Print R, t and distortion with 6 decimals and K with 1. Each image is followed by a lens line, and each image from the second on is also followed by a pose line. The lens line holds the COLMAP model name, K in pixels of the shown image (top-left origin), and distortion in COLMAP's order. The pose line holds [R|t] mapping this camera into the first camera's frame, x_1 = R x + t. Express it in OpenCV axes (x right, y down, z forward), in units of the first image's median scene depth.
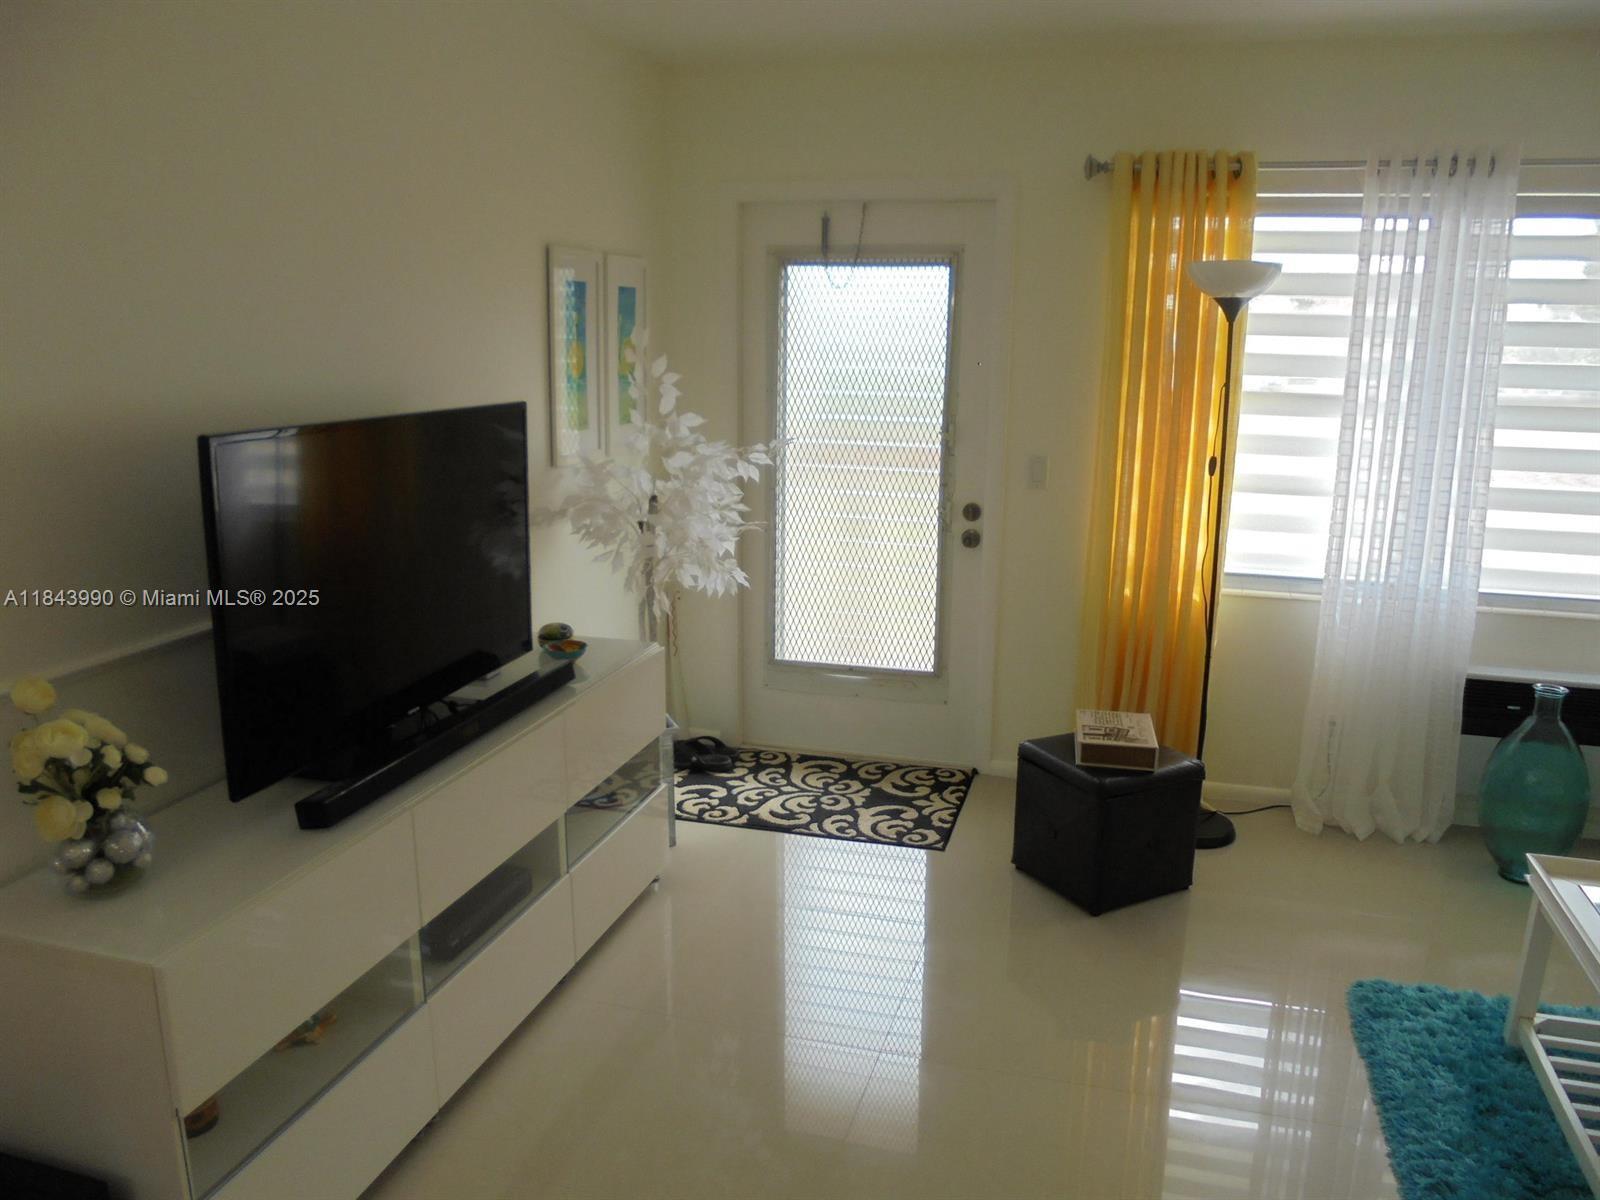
lens RADIAL K [[1216.8, 0, 804.8], [0, 1216.8, 592.3], [0, 0, 1]] dist [-0.096698, 0.058382]
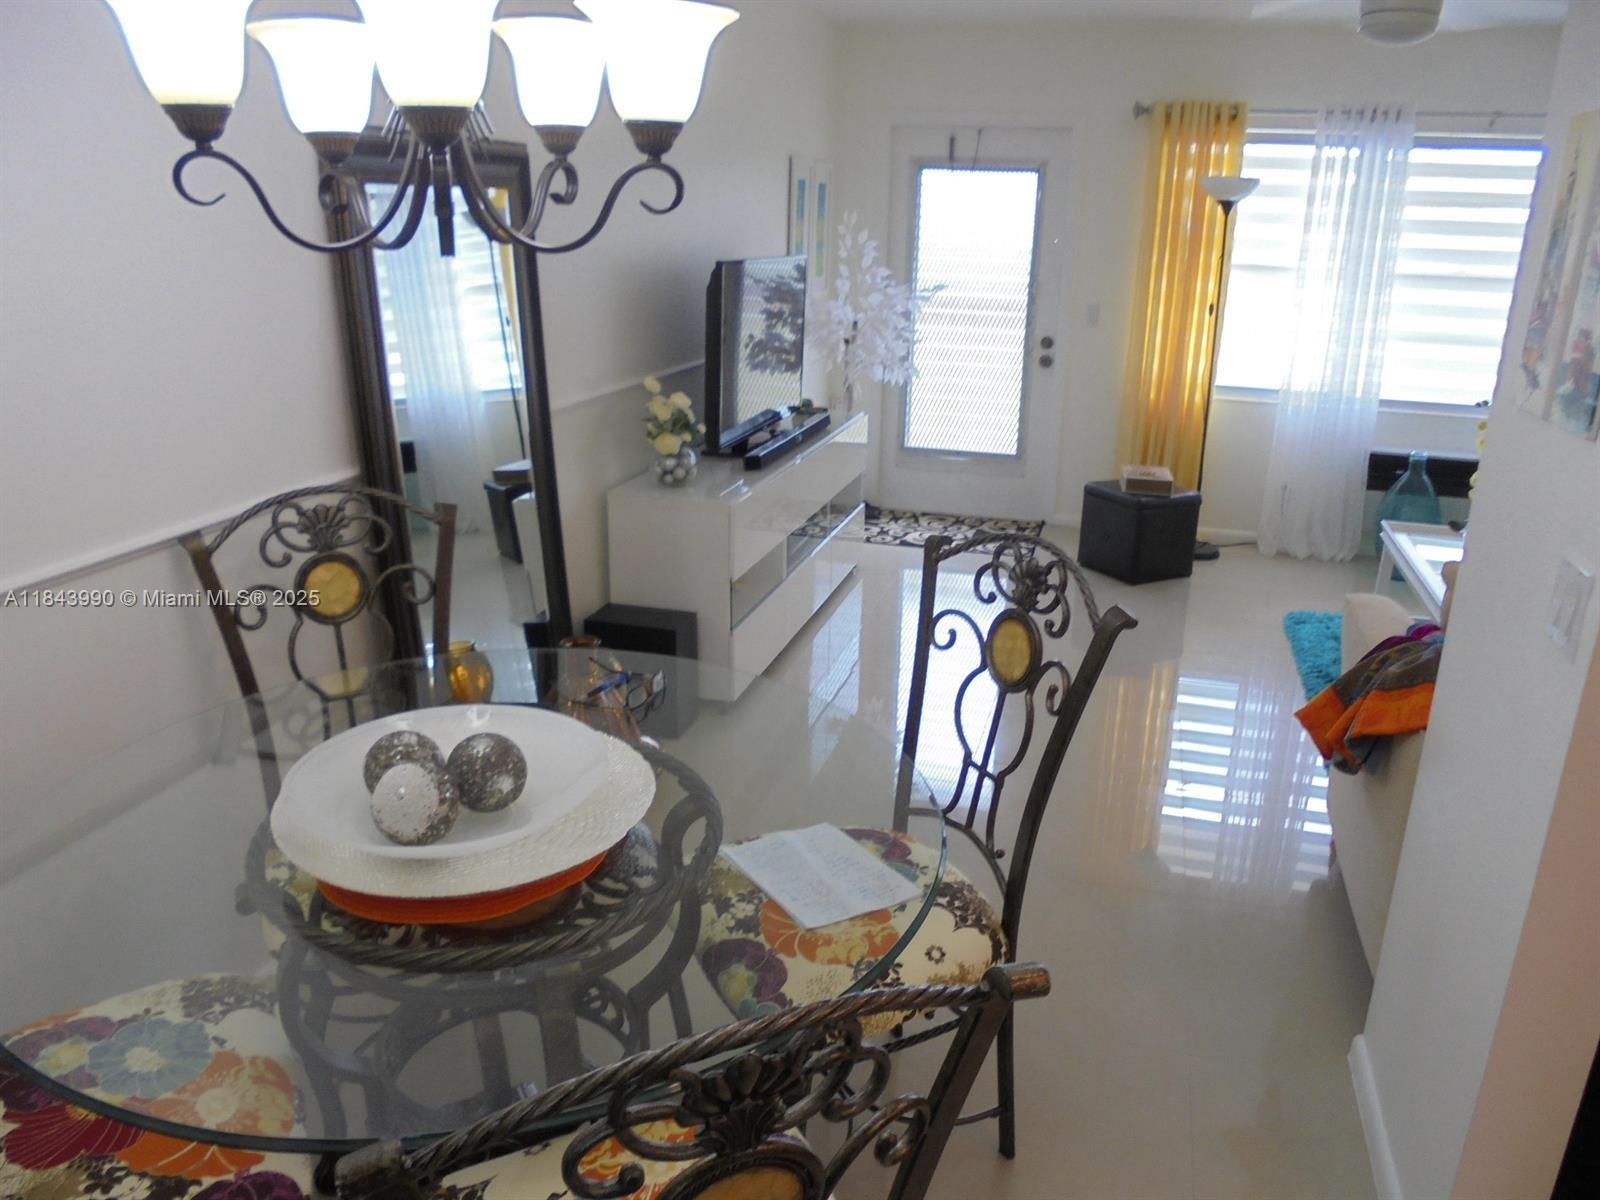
lens RADIAL K [[1199.9, 0, 804.4], [0, 1199.9, 603.6], [0, 0, 1]] dist [-0.133892, 0.109212]
pose [[0.999908, 0.008716, 0.010369, -0.200873], [-0.009731, 0.994714, 0.102220, 0.124190], [-0.009423, -0.102311, 0.994708, -0.548034]]
